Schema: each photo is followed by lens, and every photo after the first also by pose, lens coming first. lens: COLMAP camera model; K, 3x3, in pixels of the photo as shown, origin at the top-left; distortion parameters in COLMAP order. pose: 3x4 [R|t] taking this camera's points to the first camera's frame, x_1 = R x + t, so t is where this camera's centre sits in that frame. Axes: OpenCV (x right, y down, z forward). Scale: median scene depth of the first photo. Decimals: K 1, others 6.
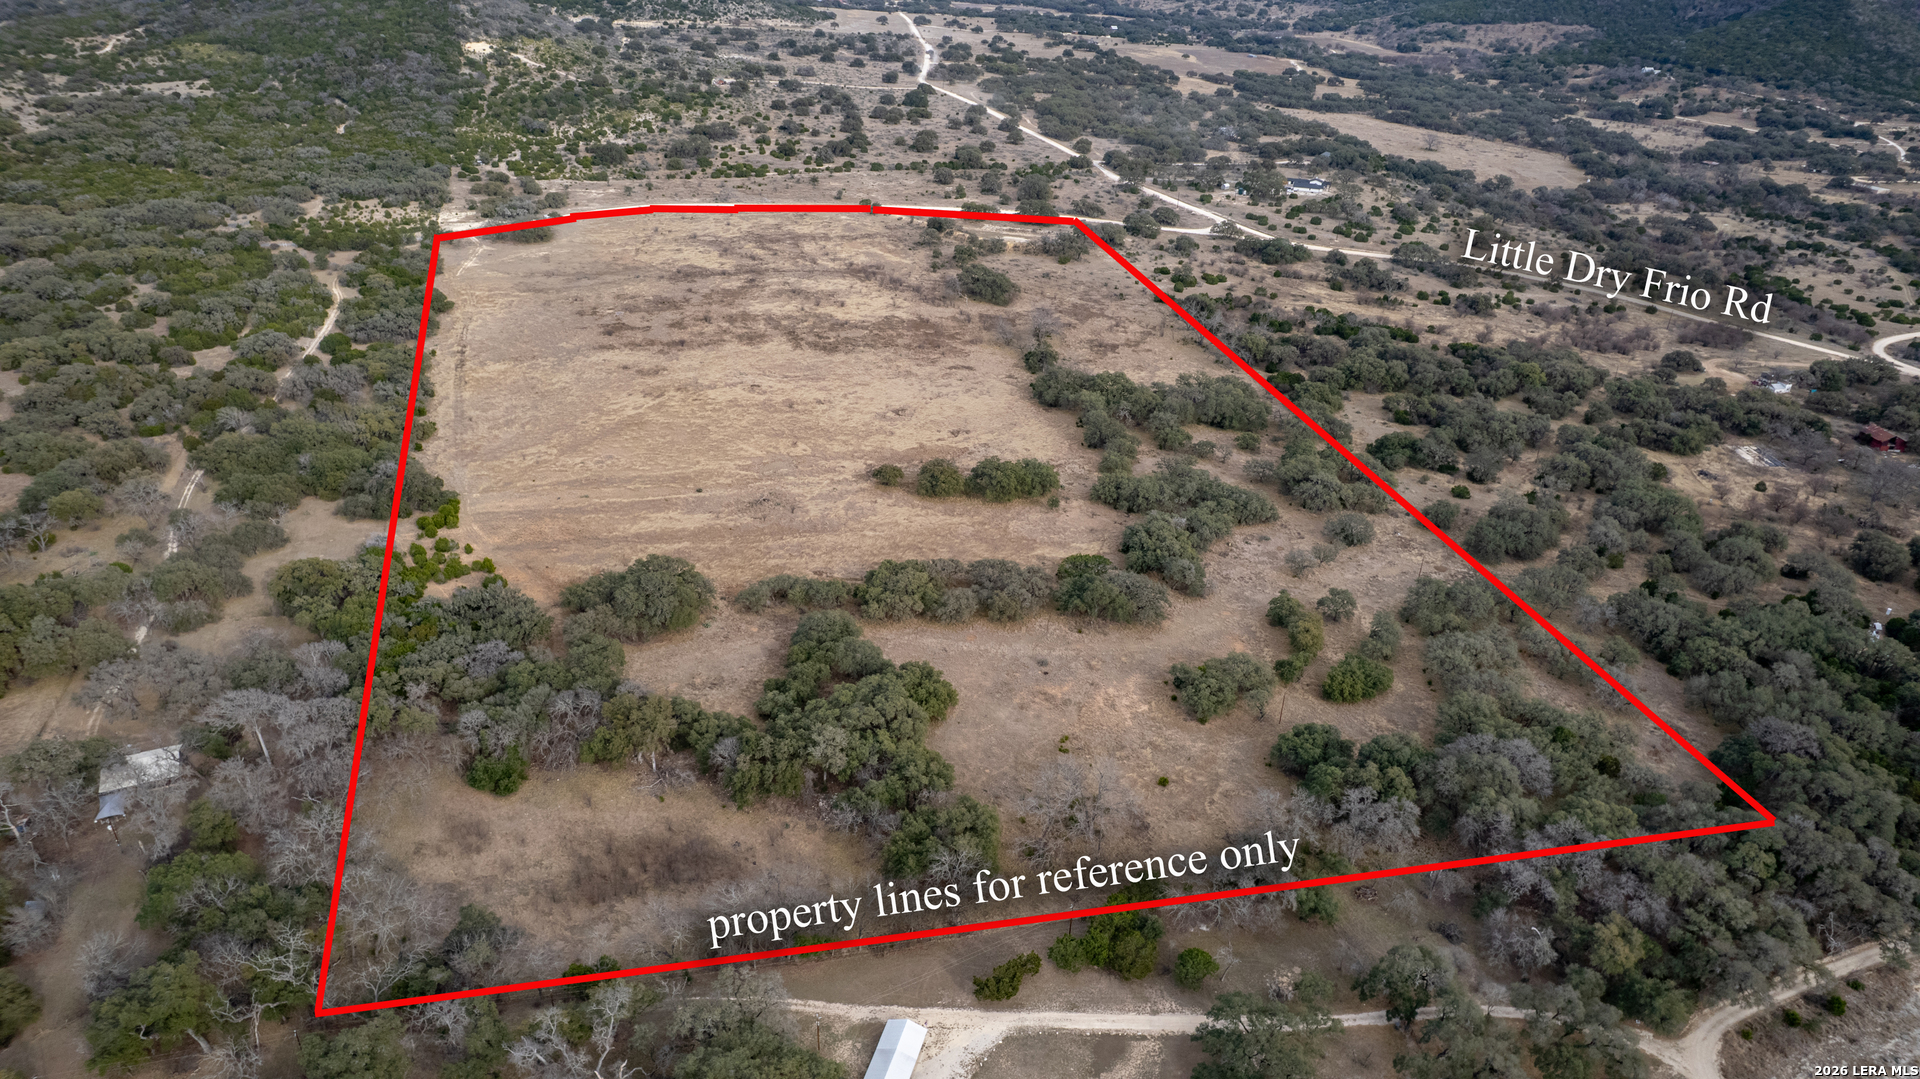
lens RADIAL K [[1239.4, 0, 973.5], [0, 1239.4, 544.2], [0, 0, 1]] dist [-0.067057, 0.057639]
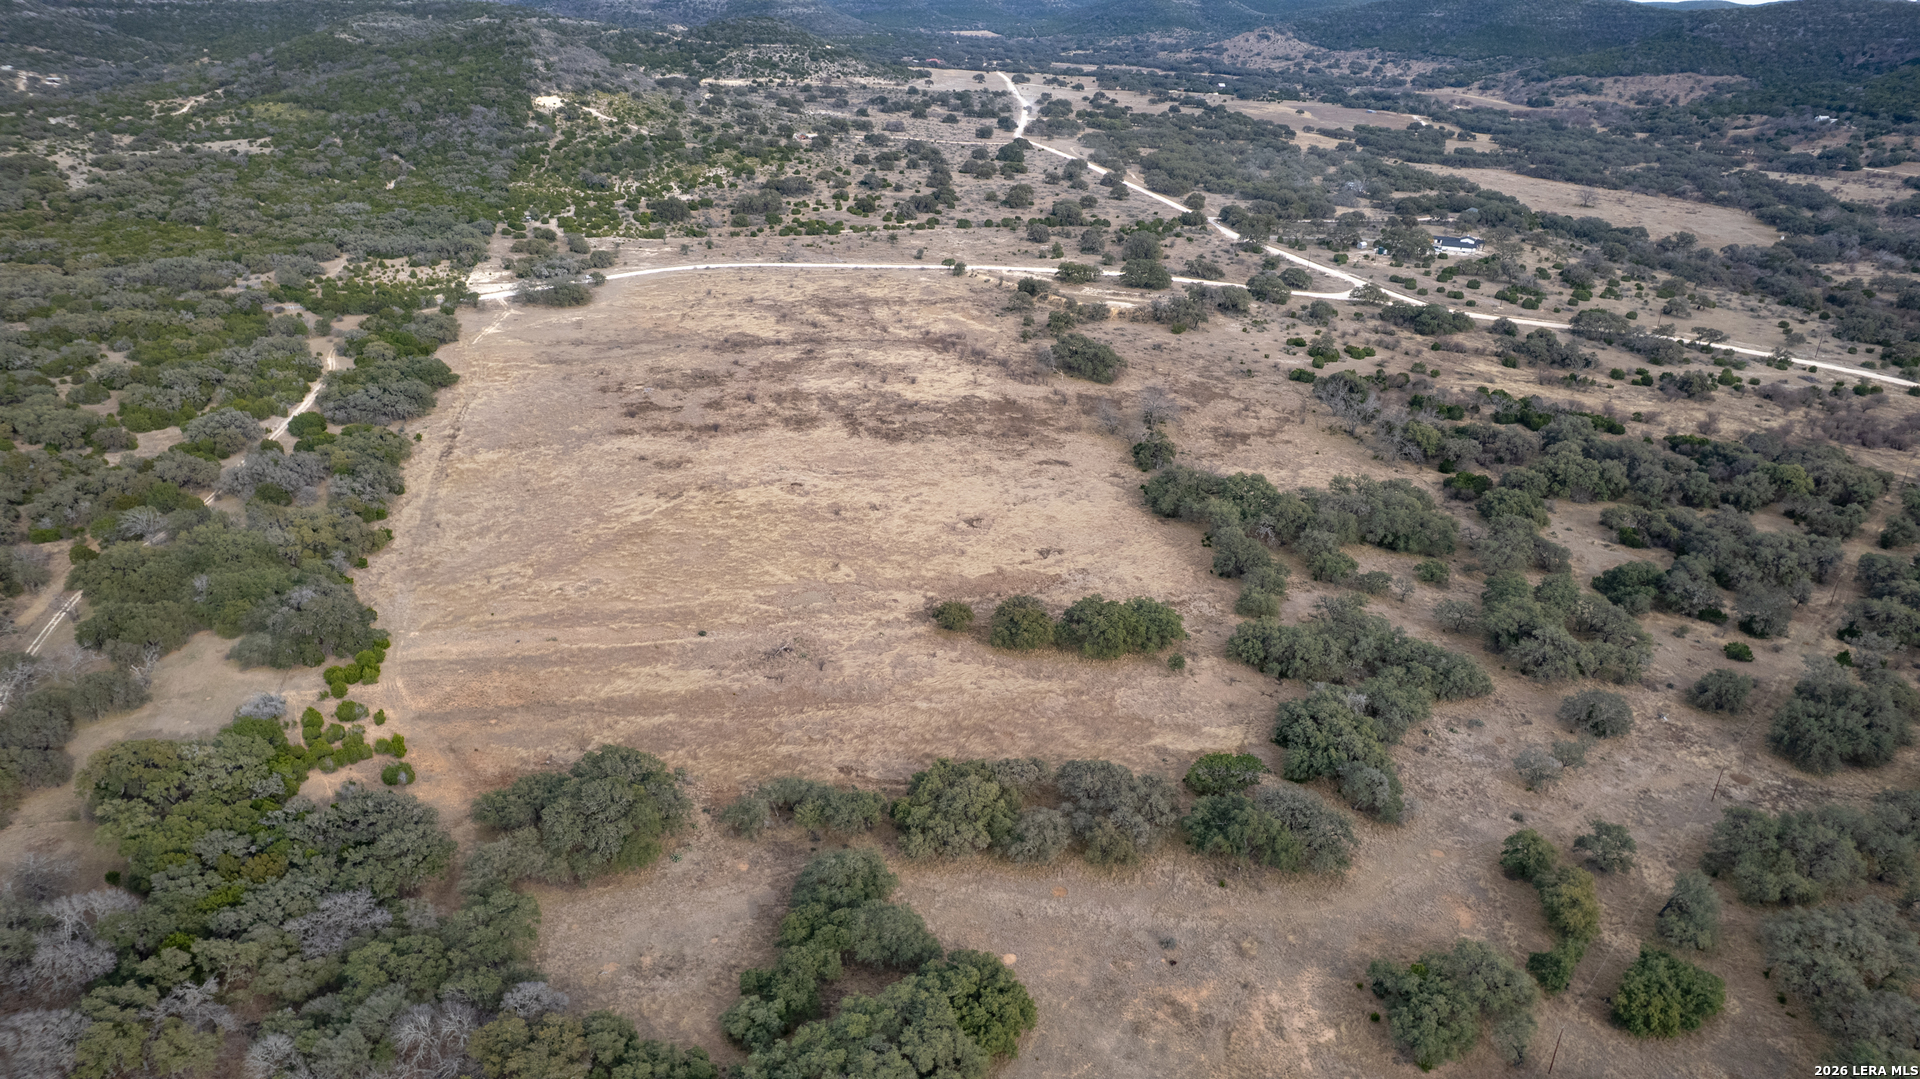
lens RADIAL K [[1239.4, 0, 955.9], [0, 1239.4, 552.8], [0, 0, 1]] dist [-0.067057, 0.057639]
pose [[0.995933, 0.019239, -0.088020, -0.001374], [-0.023065, 0.998824, -0.042657, -0.040744], [0.087096, 0.044513, 0.995205, 0.165144]]
